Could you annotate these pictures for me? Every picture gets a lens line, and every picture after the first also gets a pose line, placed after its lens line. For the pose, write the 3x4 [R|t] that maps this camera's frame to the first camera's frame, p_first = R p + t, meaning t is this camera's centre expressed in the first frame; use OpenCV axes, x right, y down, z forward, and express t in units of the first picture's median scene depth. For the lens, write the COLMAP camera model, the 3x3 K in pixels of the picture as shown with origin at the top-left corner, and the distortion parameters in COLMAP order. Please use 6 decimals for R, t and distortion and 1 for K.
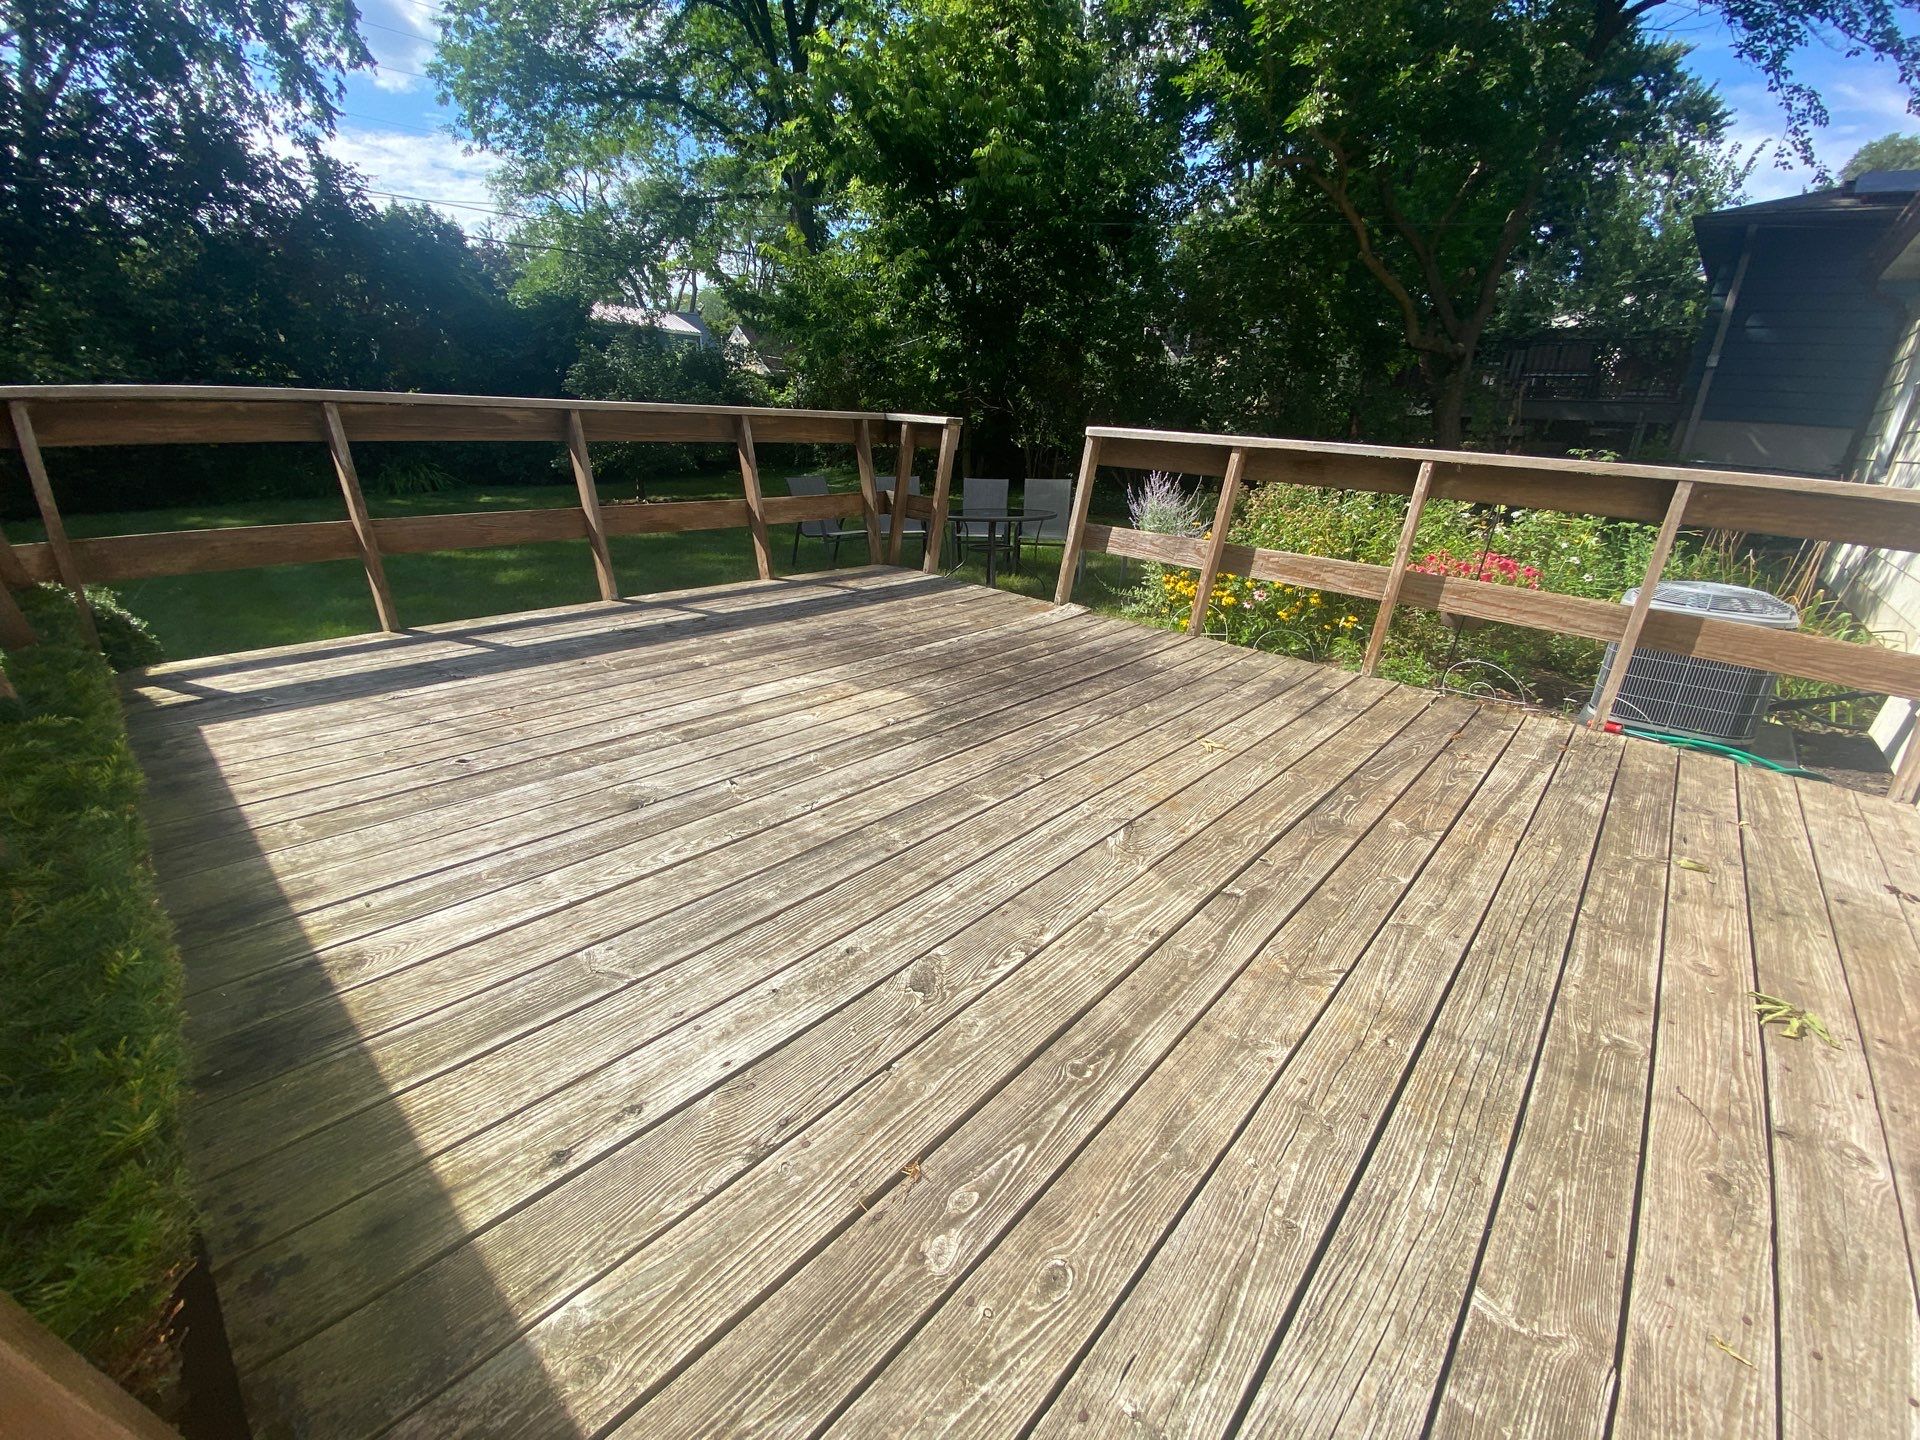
lens RADIAL K [[763.9, 0, 957.5], [0, 763.9, 723.2], [0, 0, 1]] dist [0.022491, -0.020599]
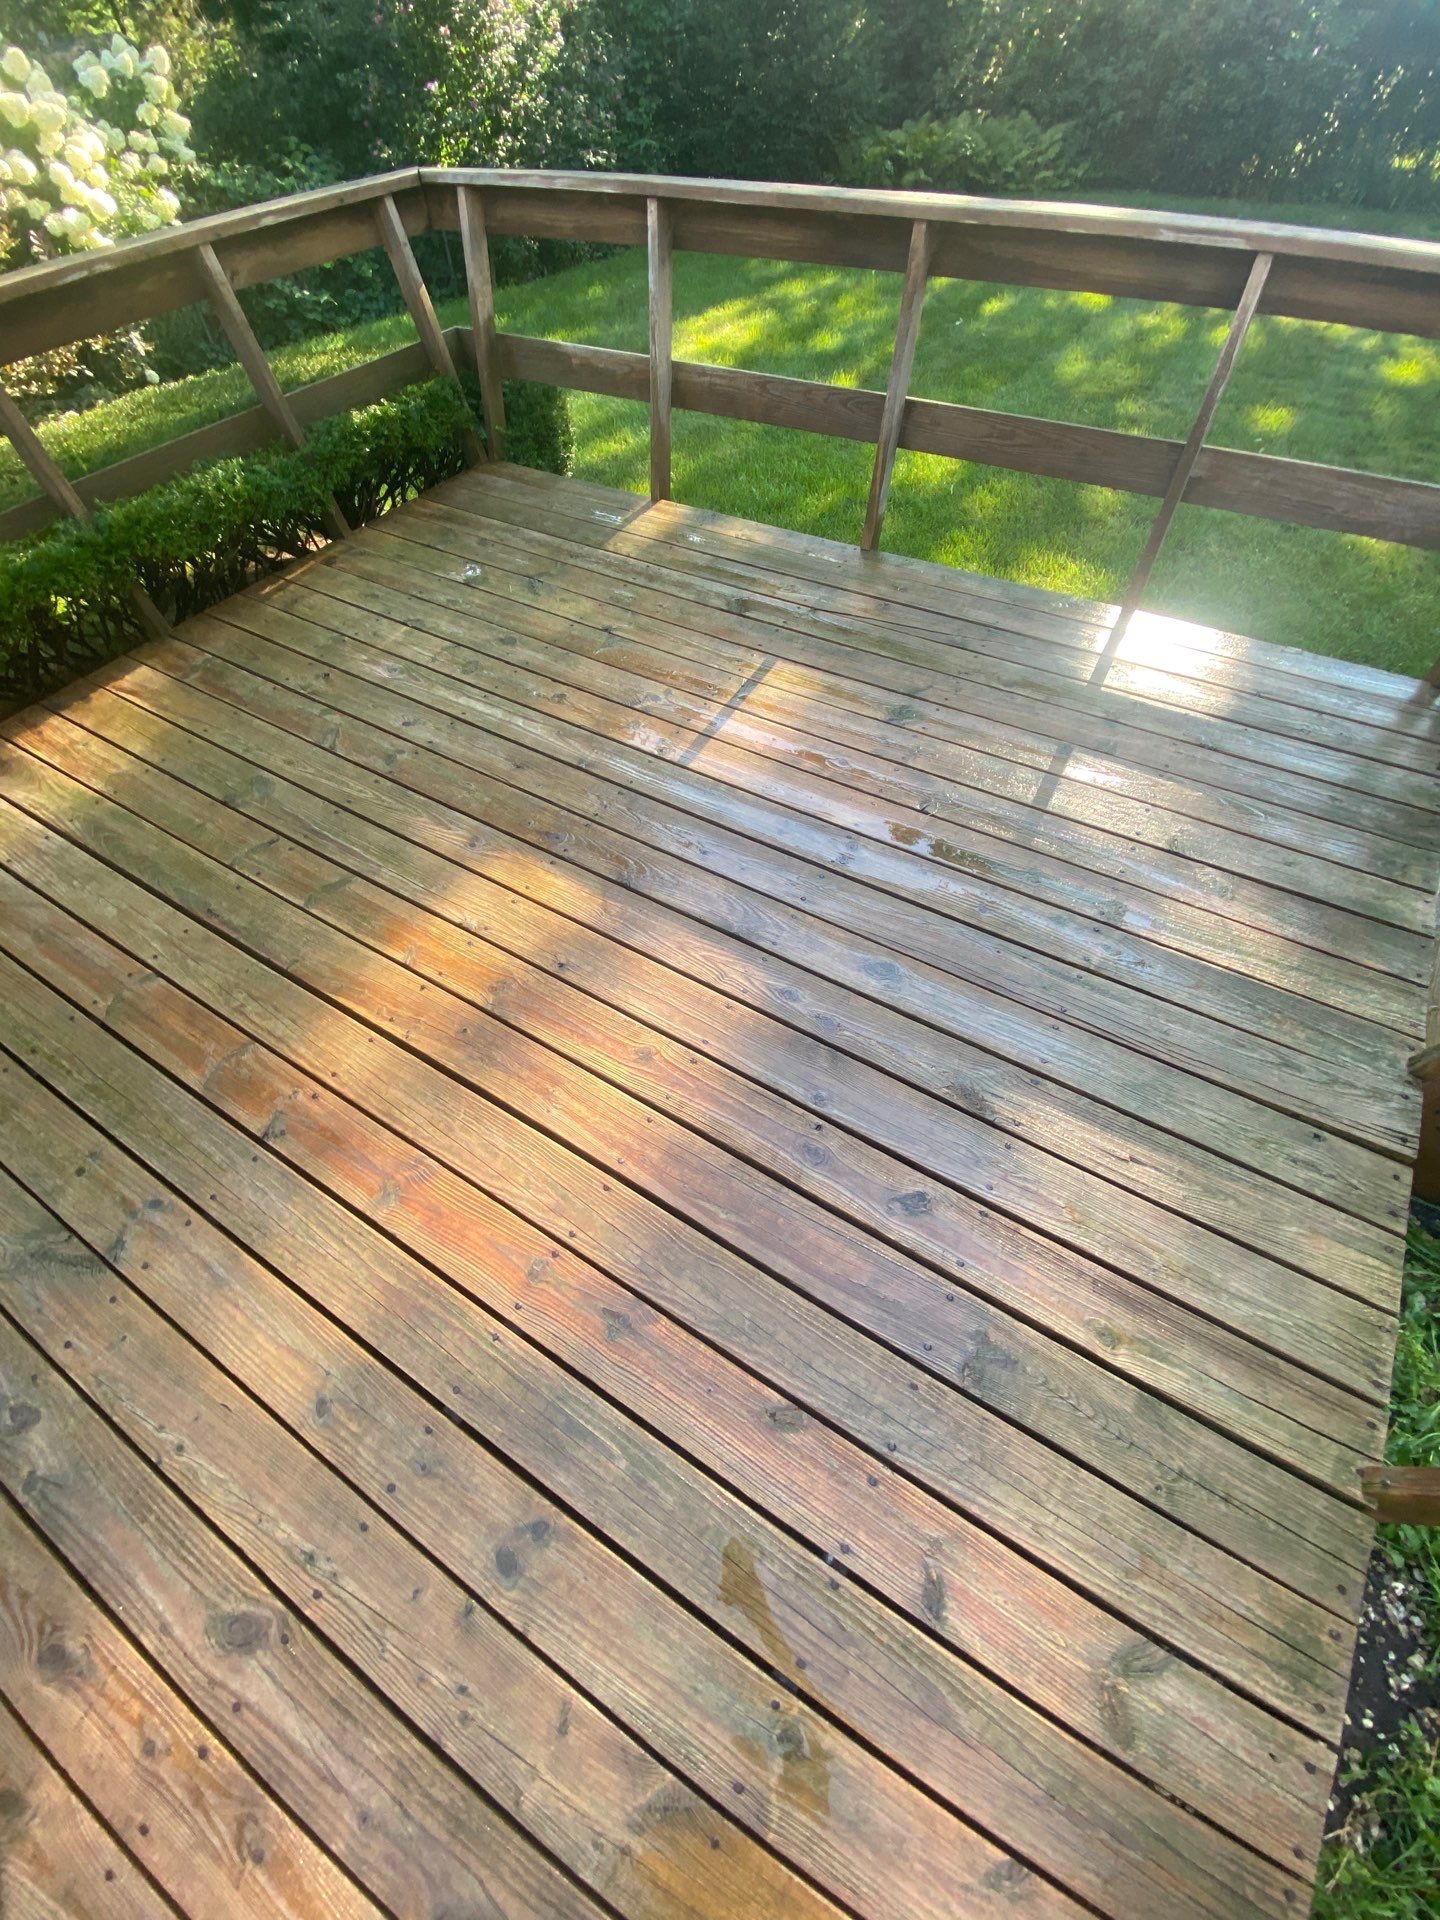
lens RADIAL K [[766.4, 0, 712.6], [0, 766.4, 953.1], [0, 0, 1]] dist [0.016313, -0.016802]
pose [[0.188000, 0.750266, -0.633843, 0.438794], [-0.330571, 0.656034, 0.678485, -0.554116], [0.924867, 0.081975, 0.371351, 0.960353]]
